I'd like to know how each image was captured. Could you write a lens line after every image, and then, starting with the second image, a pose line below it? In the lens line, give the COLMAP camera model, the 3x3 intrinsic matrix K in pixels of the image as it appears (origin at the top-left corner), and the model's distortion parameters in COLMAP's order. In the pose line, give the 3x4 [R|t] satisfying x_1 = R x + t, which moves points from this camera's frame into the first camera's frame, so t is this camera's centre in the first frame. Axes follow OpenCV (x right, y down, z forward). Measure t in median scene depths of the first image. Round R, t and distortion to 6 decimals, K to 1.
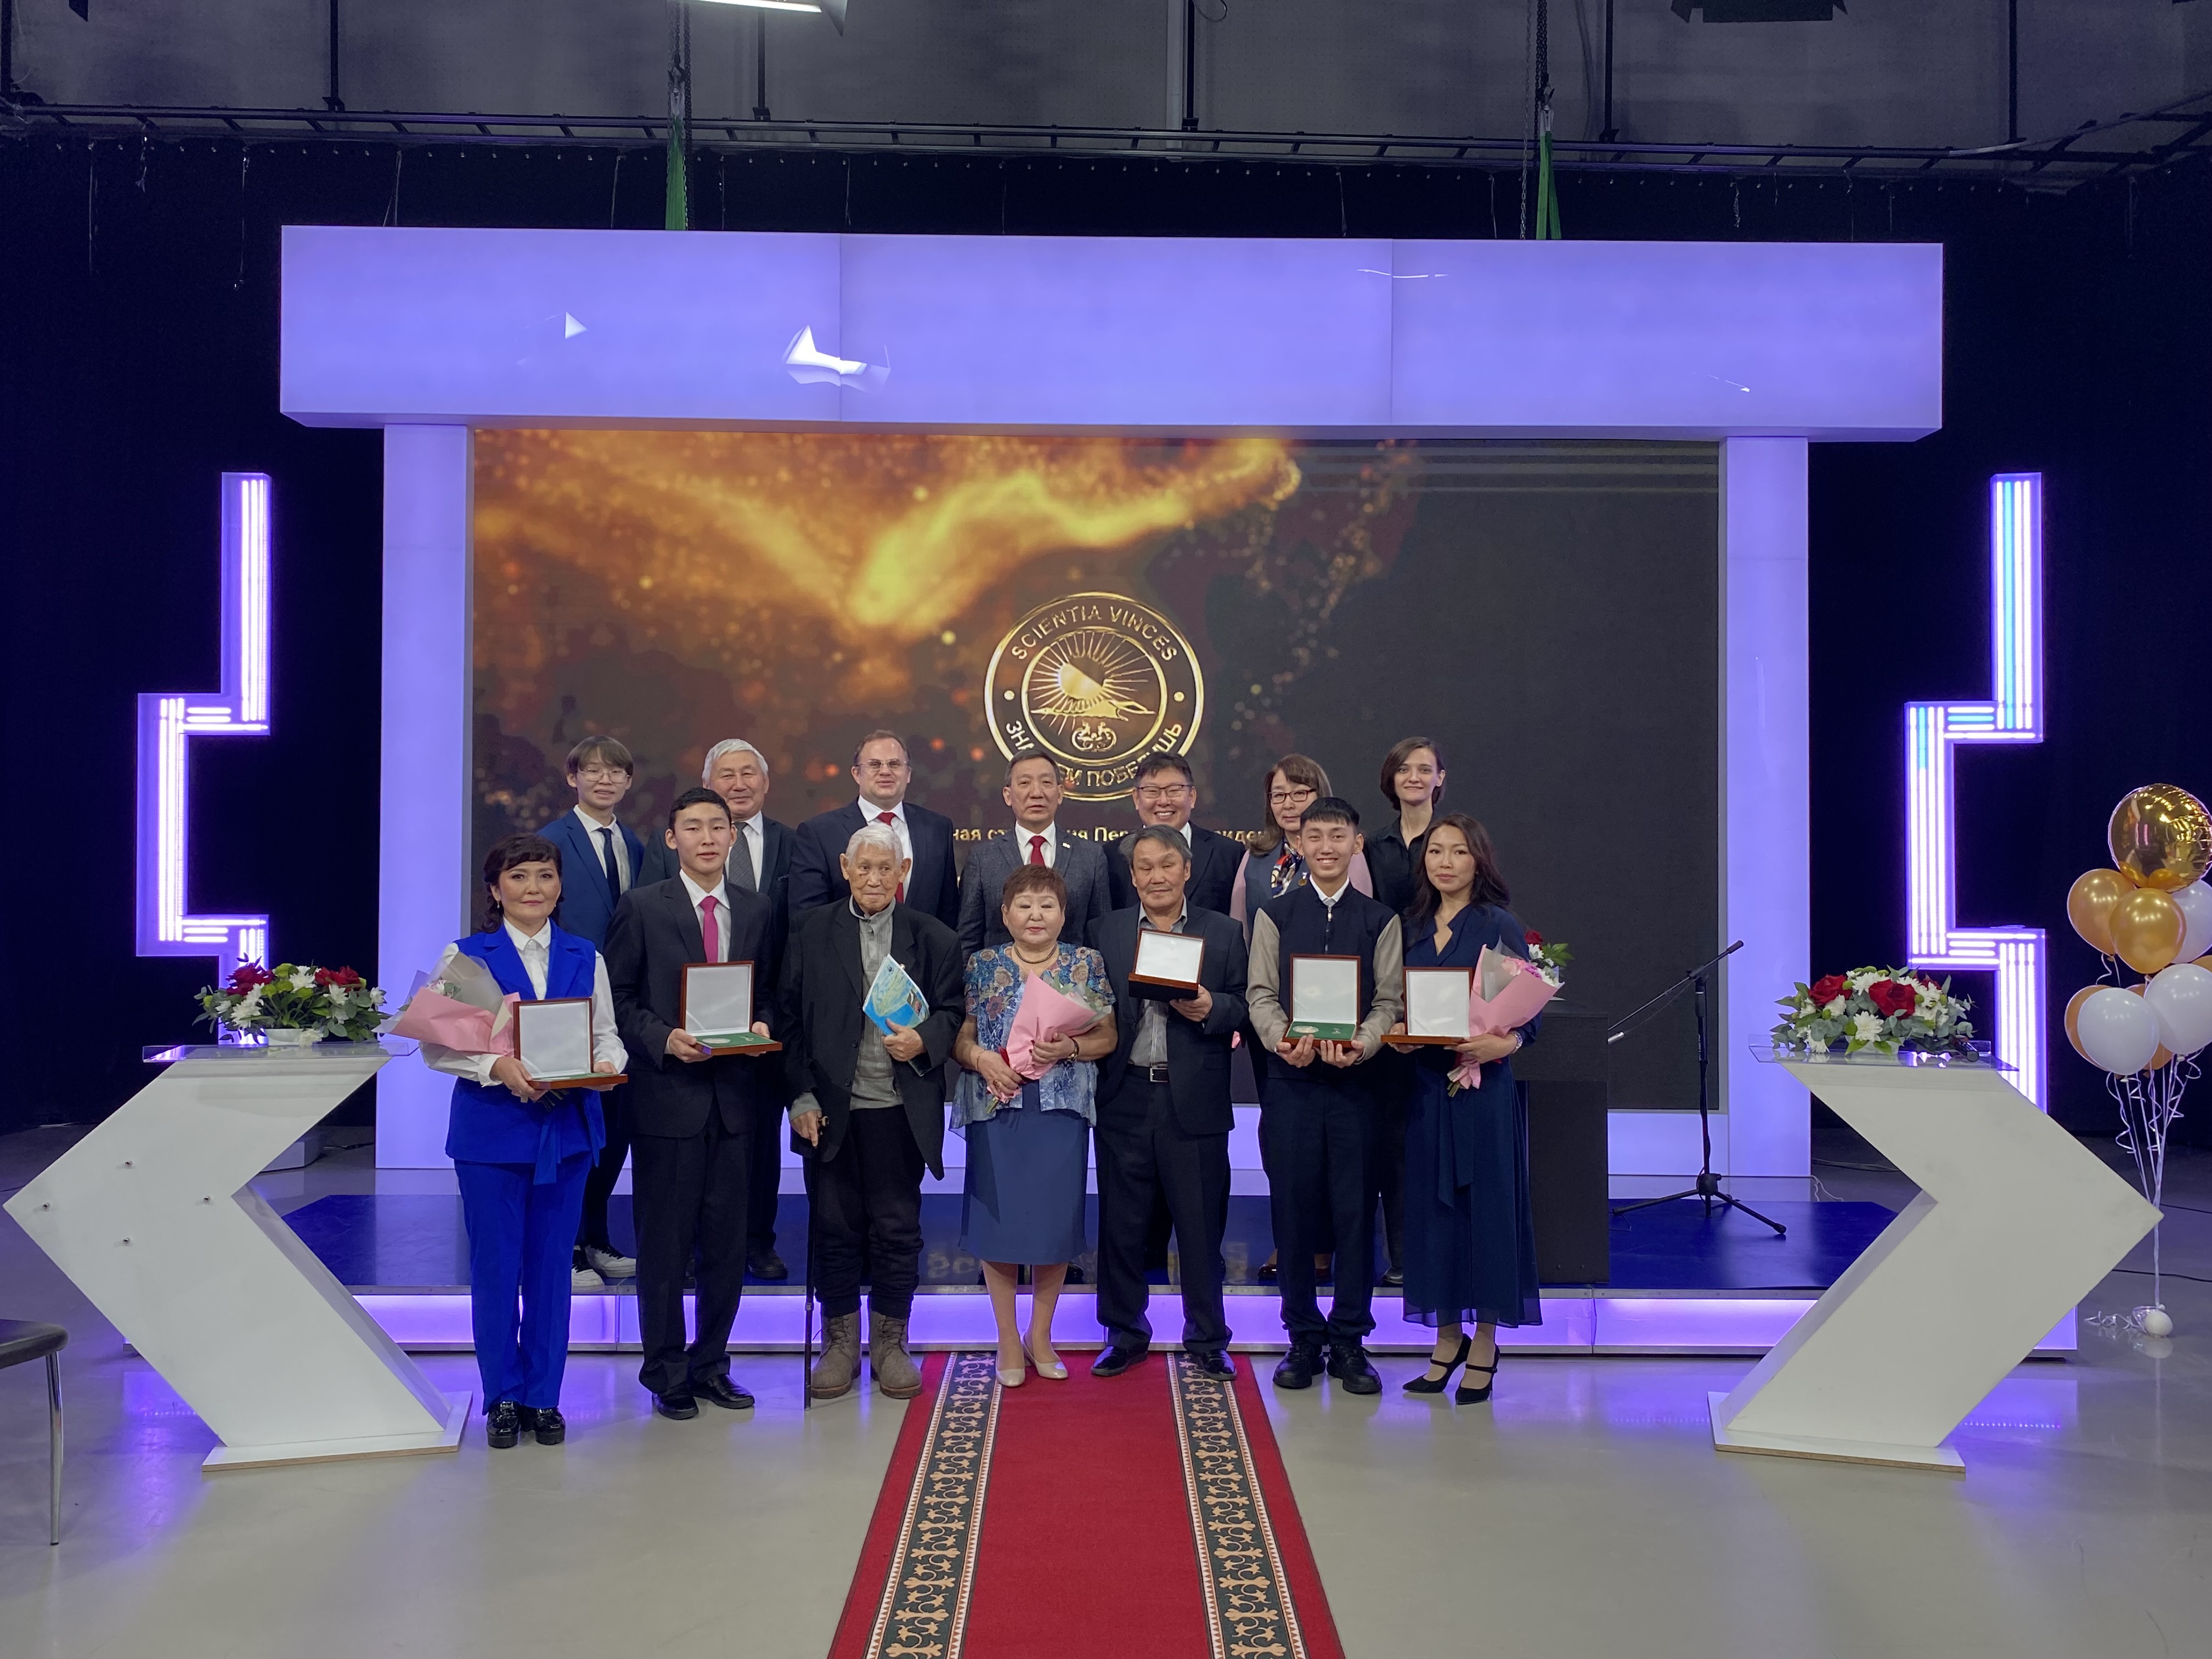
lens RADIAL K [[1848.7, 0, 1126.3], [0, 1848.7, 817.5], [0, 0, 1]] dist [0.075347, -0.089048]
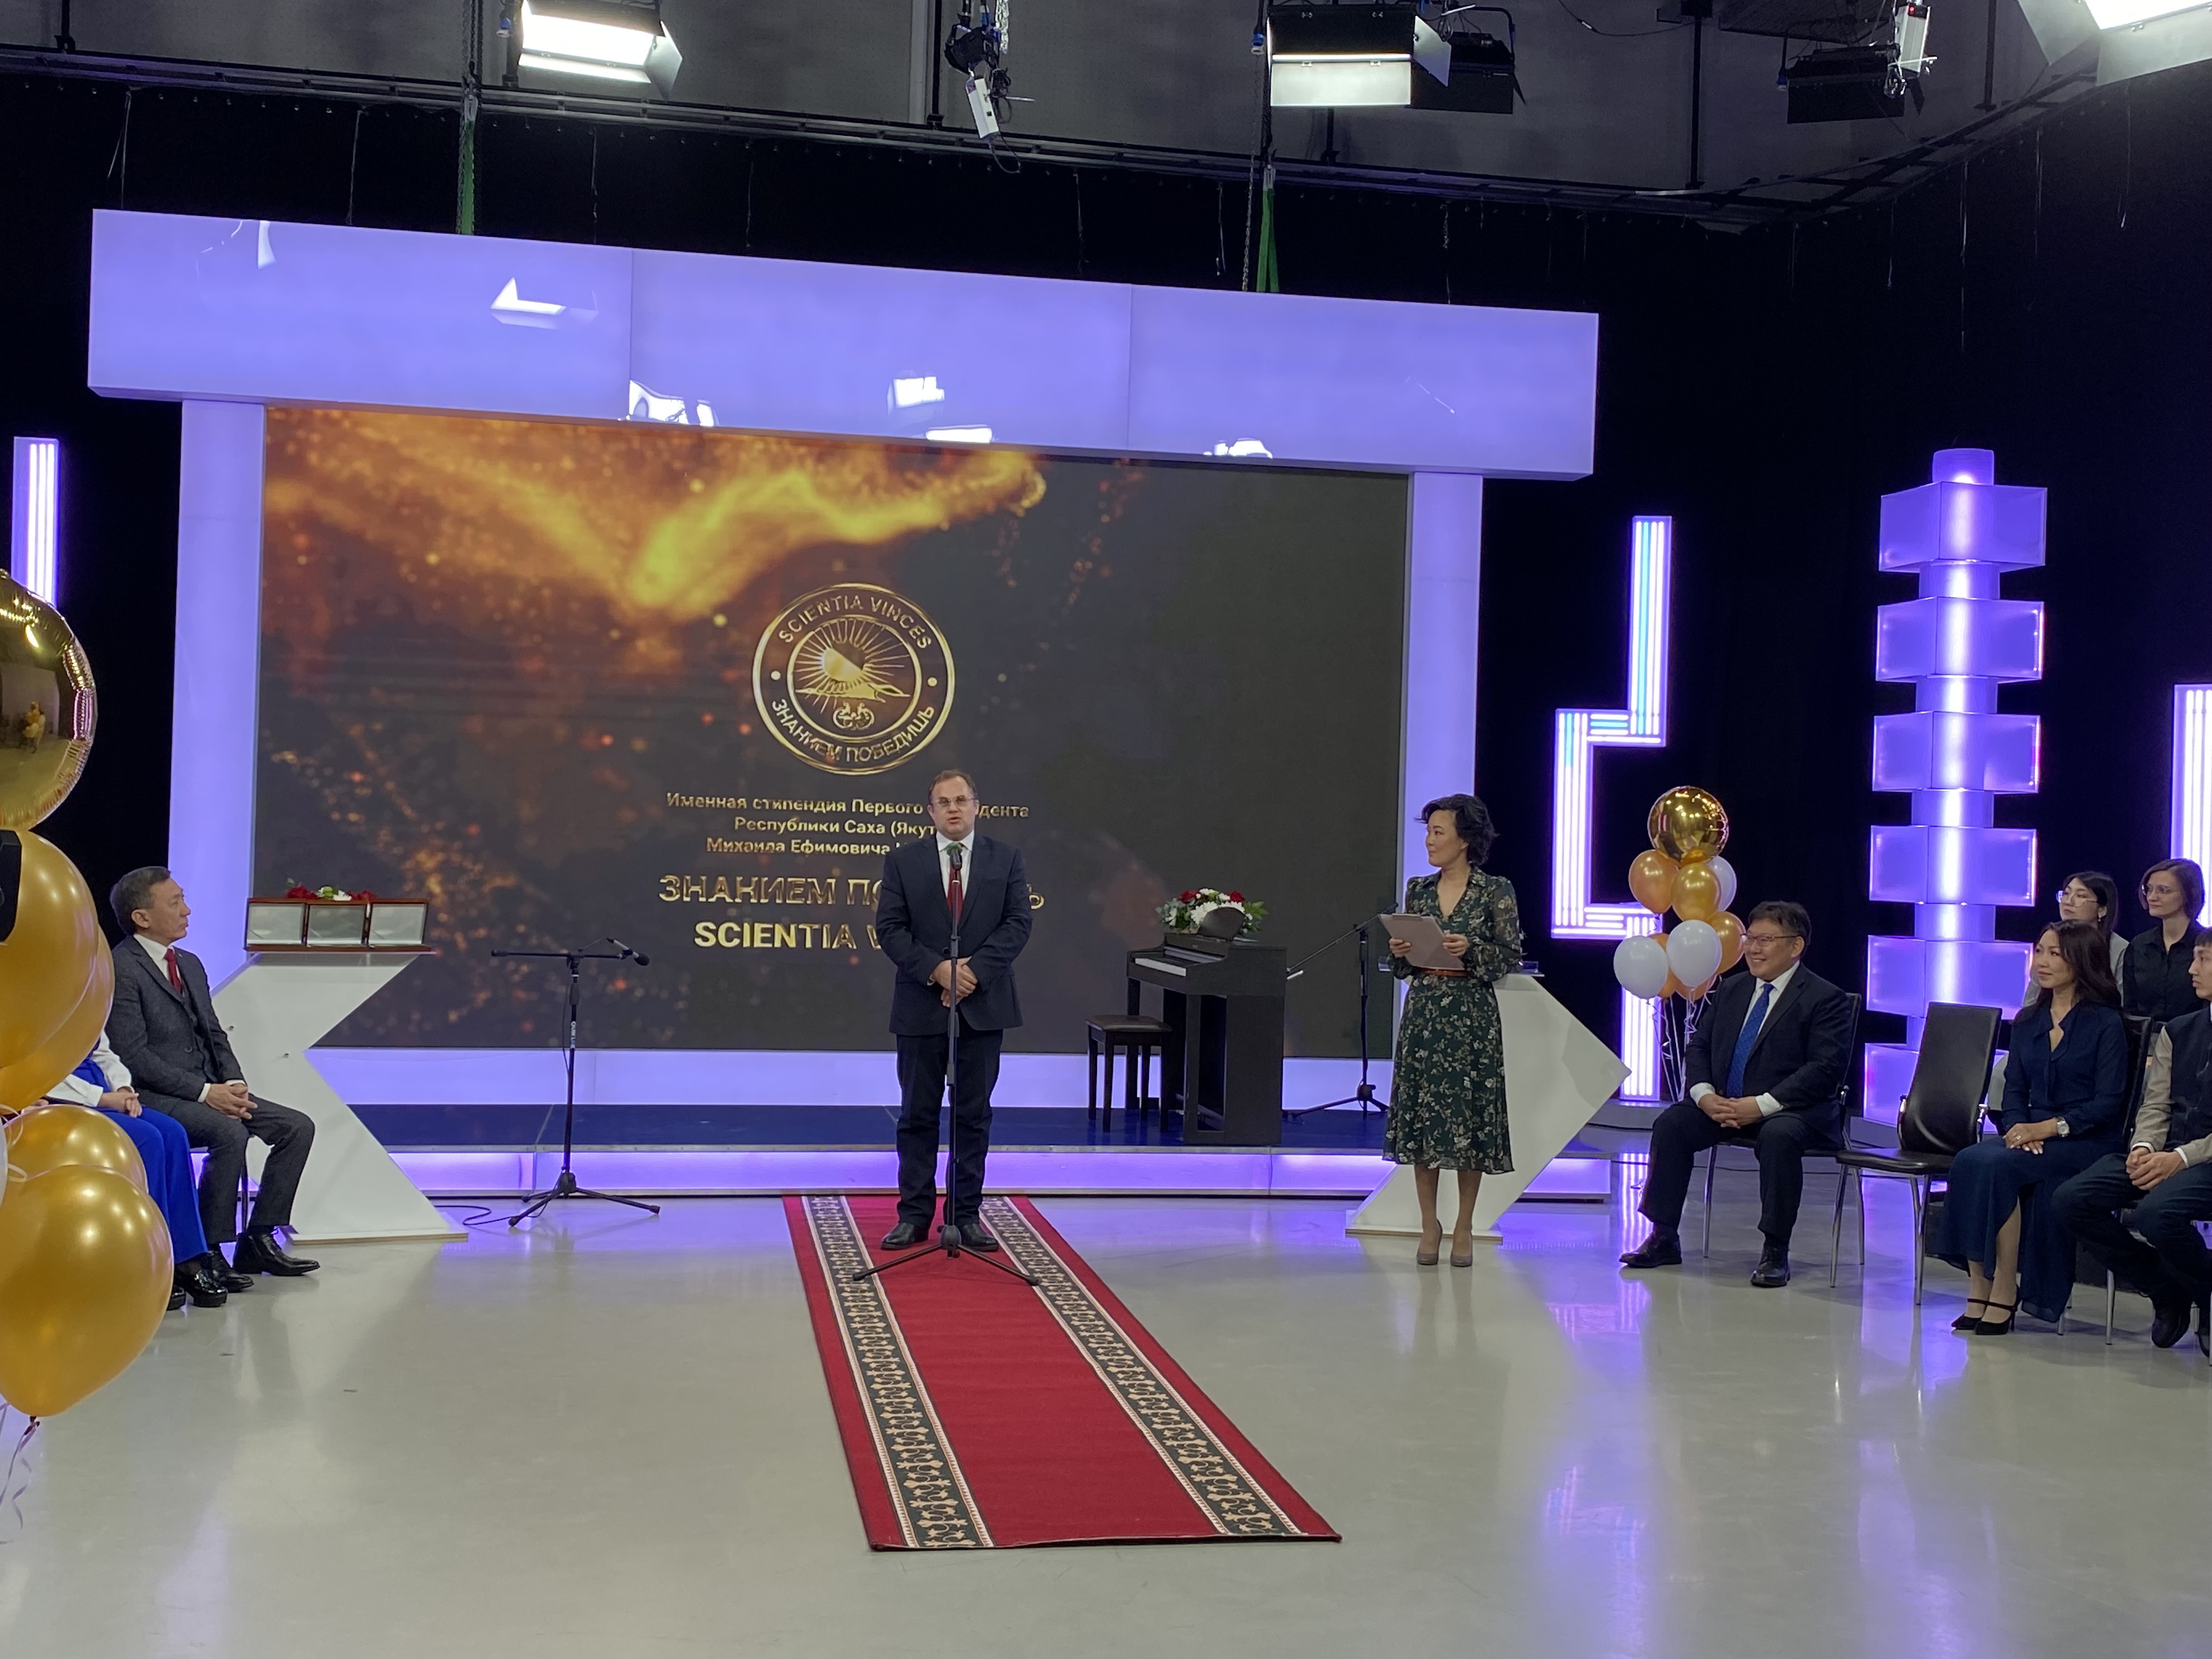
lens RADIAL K [[2470.3, 0, 1112.3], [0, 2470.3, 800.2], [0, 0, 1]] dist [0.061334, 0.000000]
pose [[0.987172, 0.024664, 0.157741, -0.096090], [-0.025299, 0.999678, 0.002017, -0.000785], [-0.157641, -0.005982, 0.987478, -0.468887]]
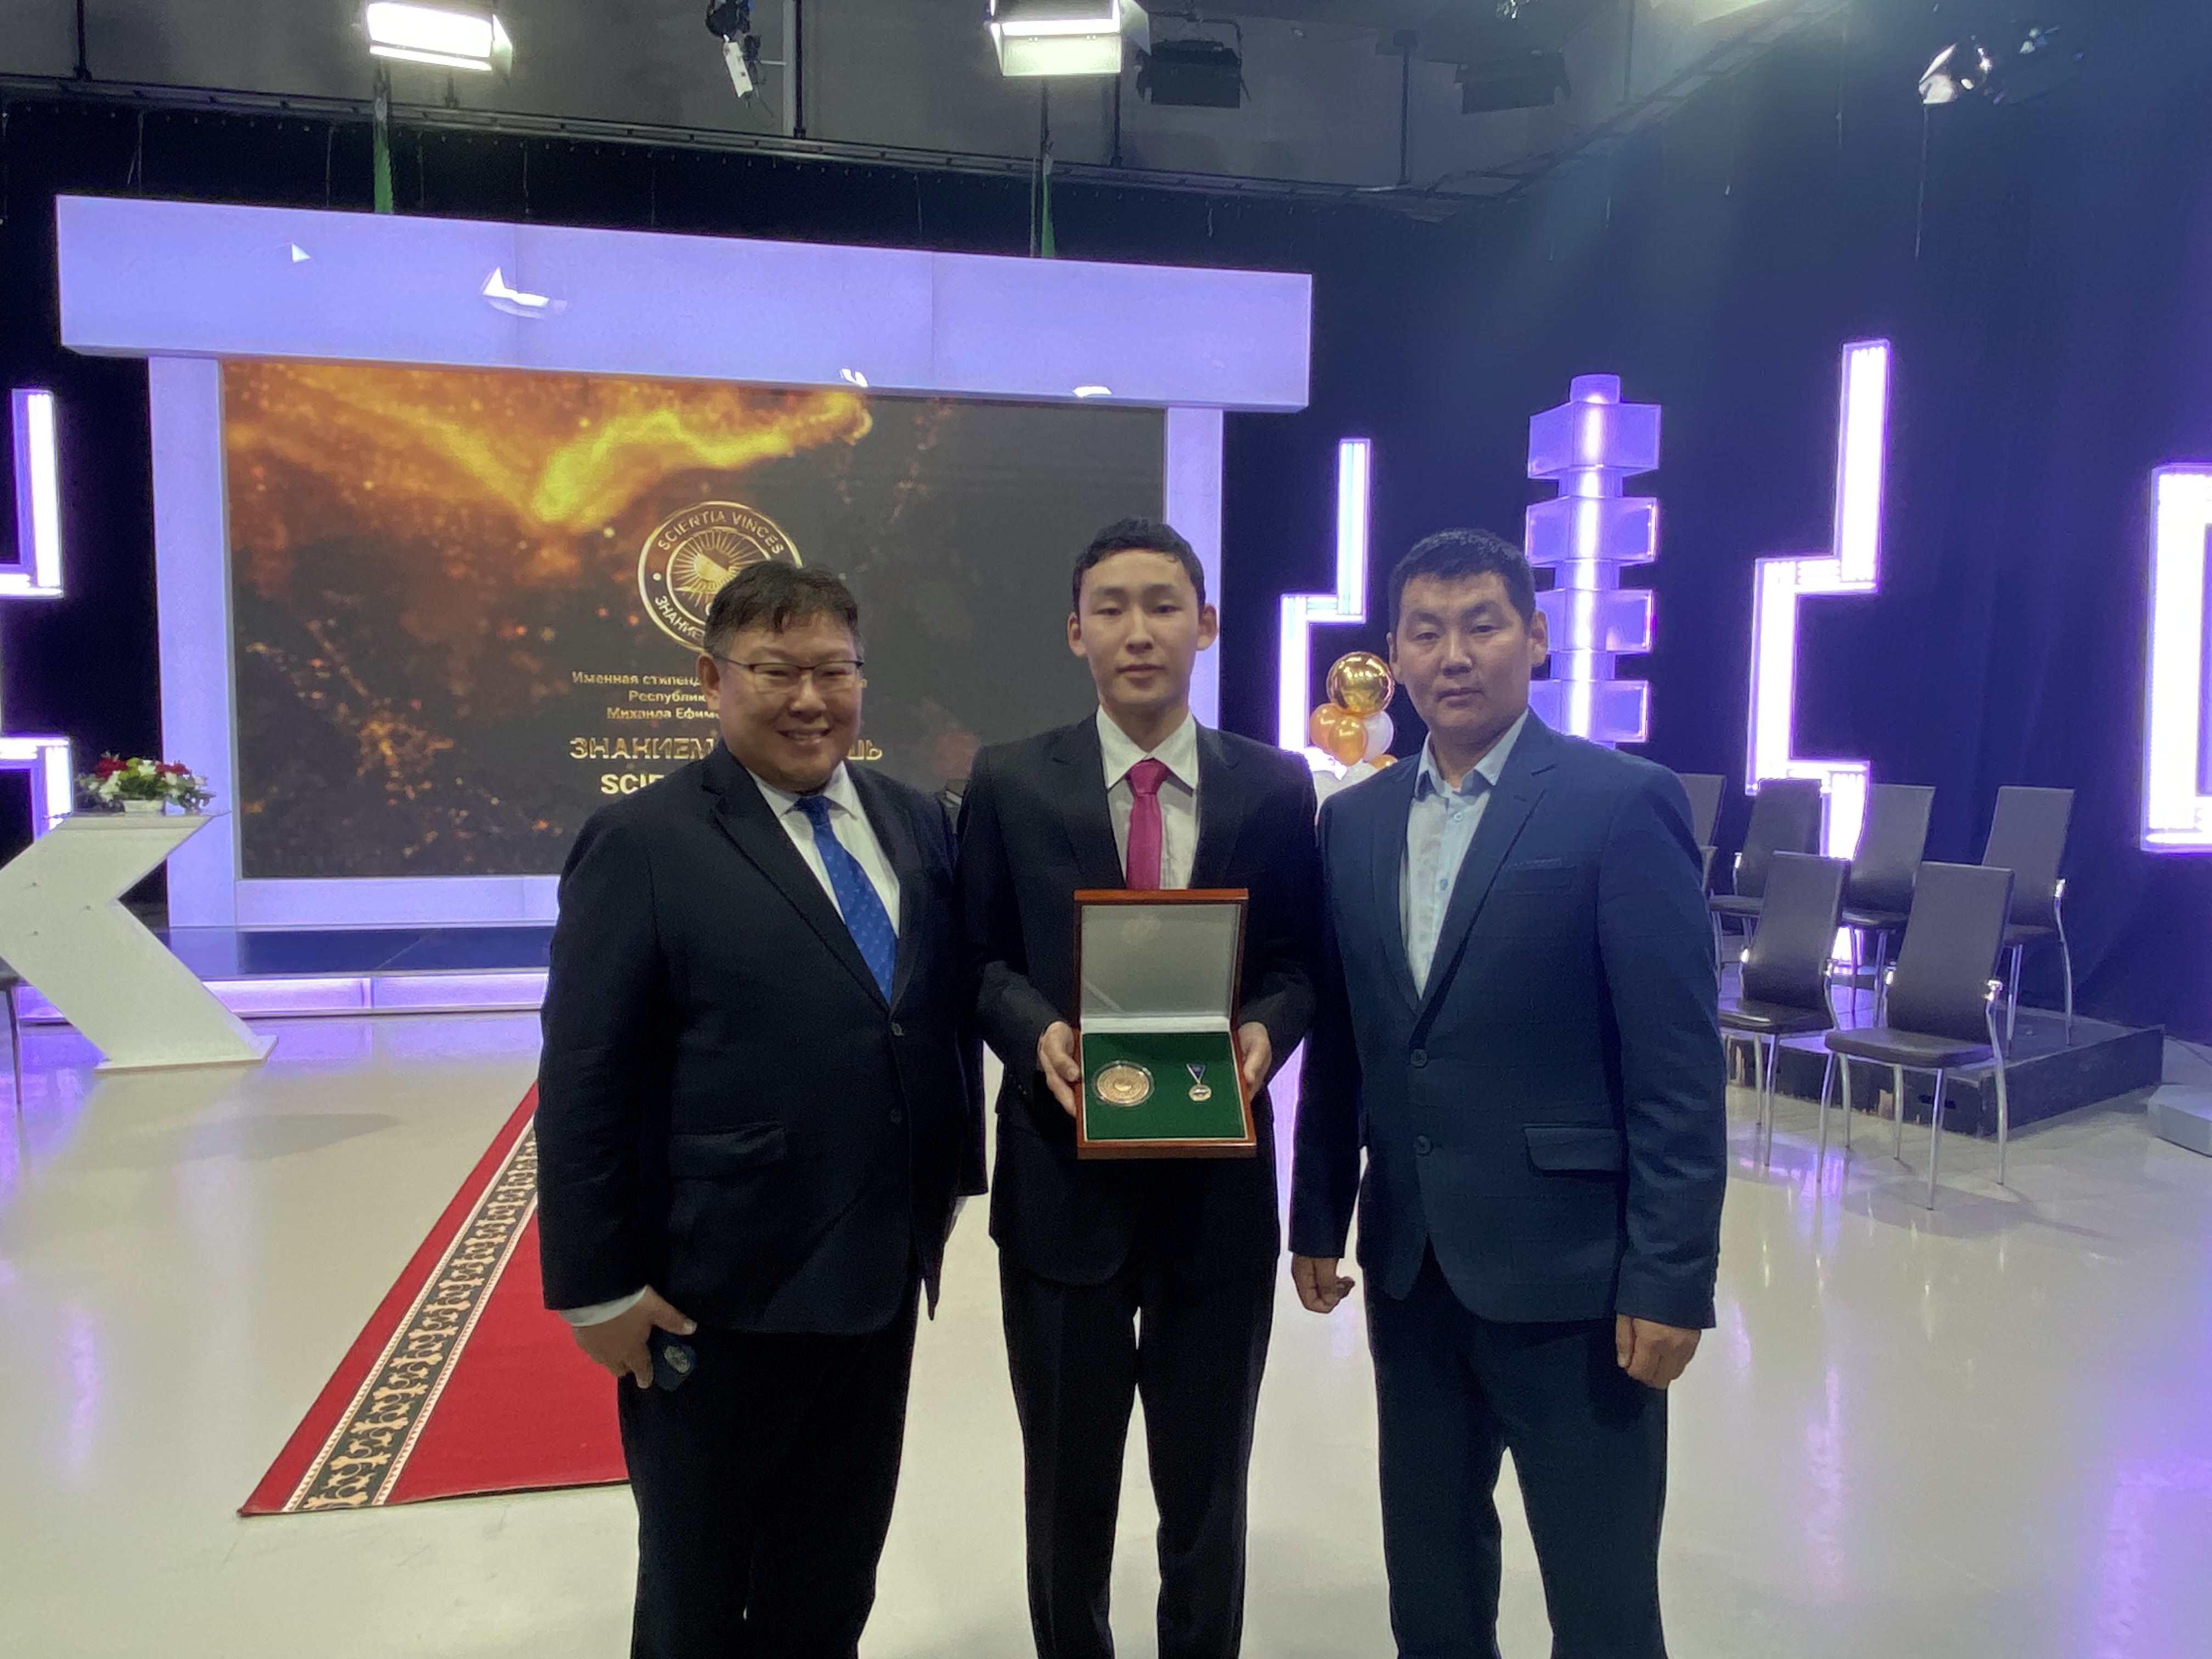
lens RADIAL K [[1609.7, 0, 1107.9], [0, 1609.7, 825.5], [0, 0, 1]] dist [0.056242, -0.055362]
pose [[0.985052, -0.010105, 0.171958, 0.057768], [-0.006583, 0.995340, 0.096199, -0.000442], [-0.172129, -0.095893, 0.980396, -0.246426]]
